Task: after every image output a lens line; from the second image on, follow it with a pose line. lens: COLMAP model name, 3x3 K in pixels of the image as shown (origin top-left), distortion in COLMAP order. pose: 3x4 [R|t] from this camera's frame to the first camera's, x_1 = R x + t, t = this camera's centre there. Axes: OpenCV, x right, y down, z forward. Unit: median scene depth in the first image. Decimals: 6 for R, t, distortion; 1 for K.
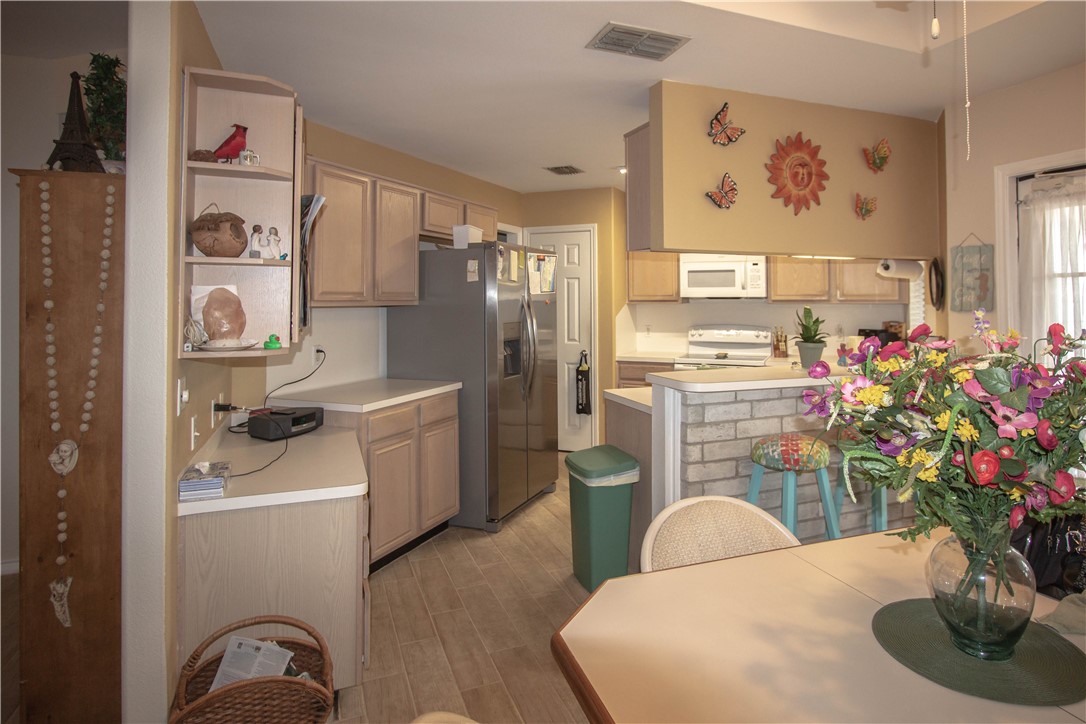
lens RADIAL K [[628.3, 0, 588.0], [0, 628.3, 286.0], [0, 0, 1]] dist [-0.005549, 0.000601]
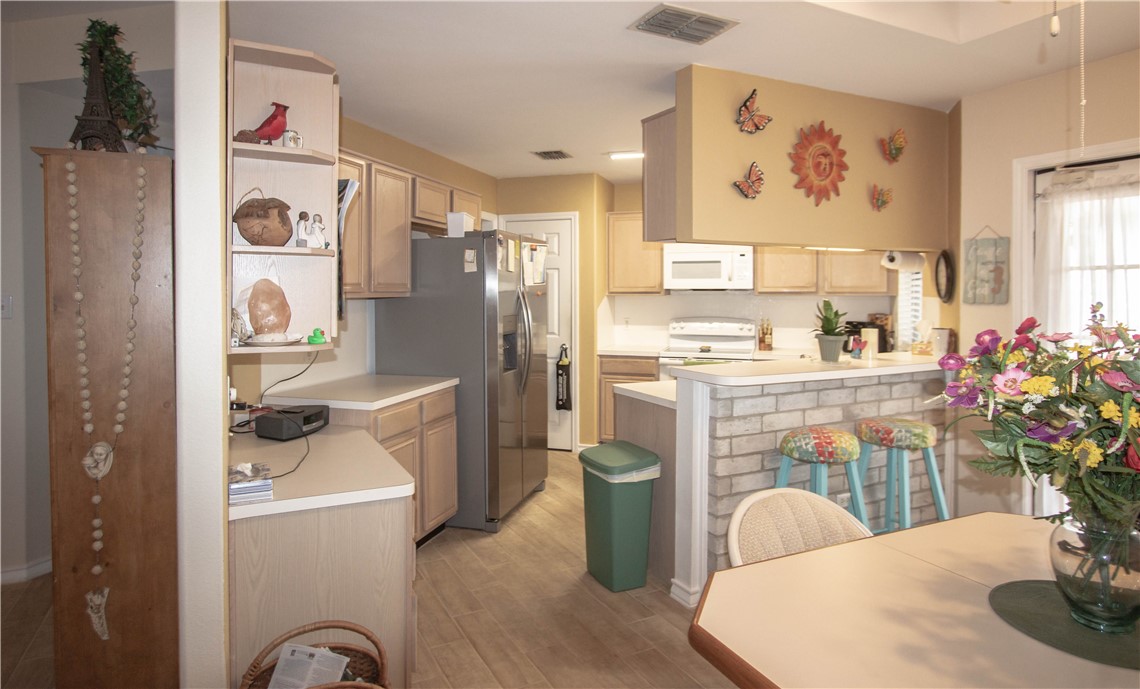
lens RADIAL K [[661.7, 0, 563.8], [0, 661.7, 298.6], [0, 0, 1]] dist [-0.004905, -0.000239]
pose [[0.997725, 0.001048, 0.067411, -0.143517], [-0.003318, 0.999430, 0.033584, -0.001436], [-0.067337, -0.033731, 0.997160, -0.010506]]
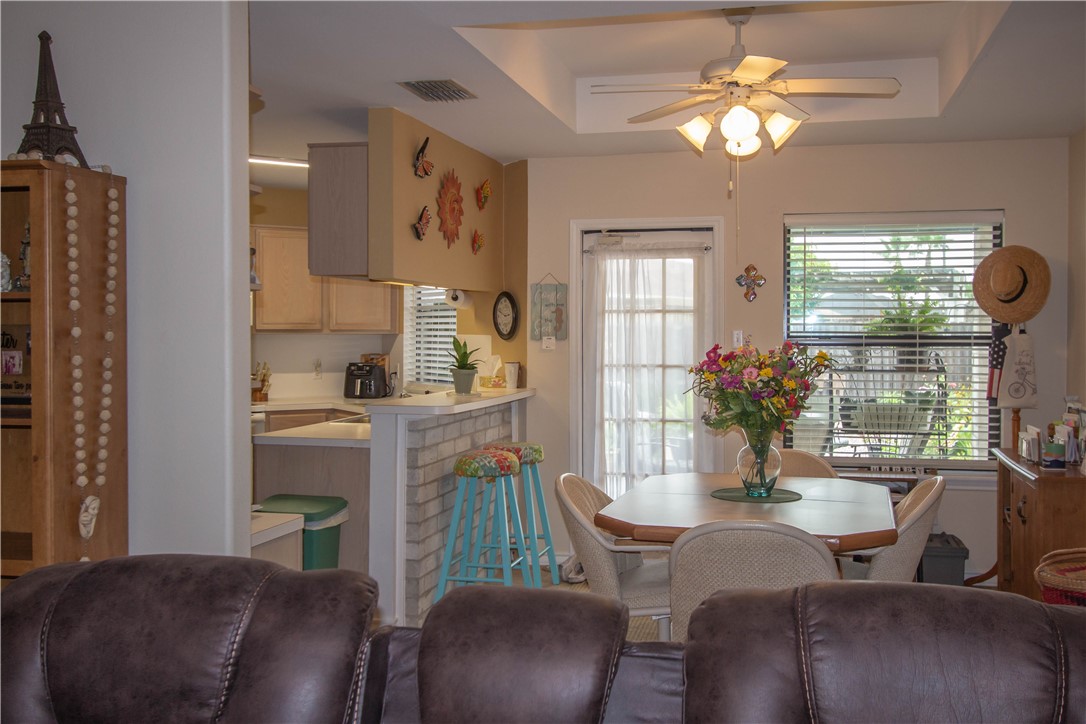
lens RADIAL K [[1095.0, 0, 600.7], [0, 1095.0, 350.9], [0, 0, 1]] dist [-0.008972, 0.000000]
pose [[0.560454, -0.013015, 0.828084, -1.110195], [-0.020919, 0.999335, 0.029865, -0.002439], [-0.827922, -0.034060, 0.559809, -0.246311]]
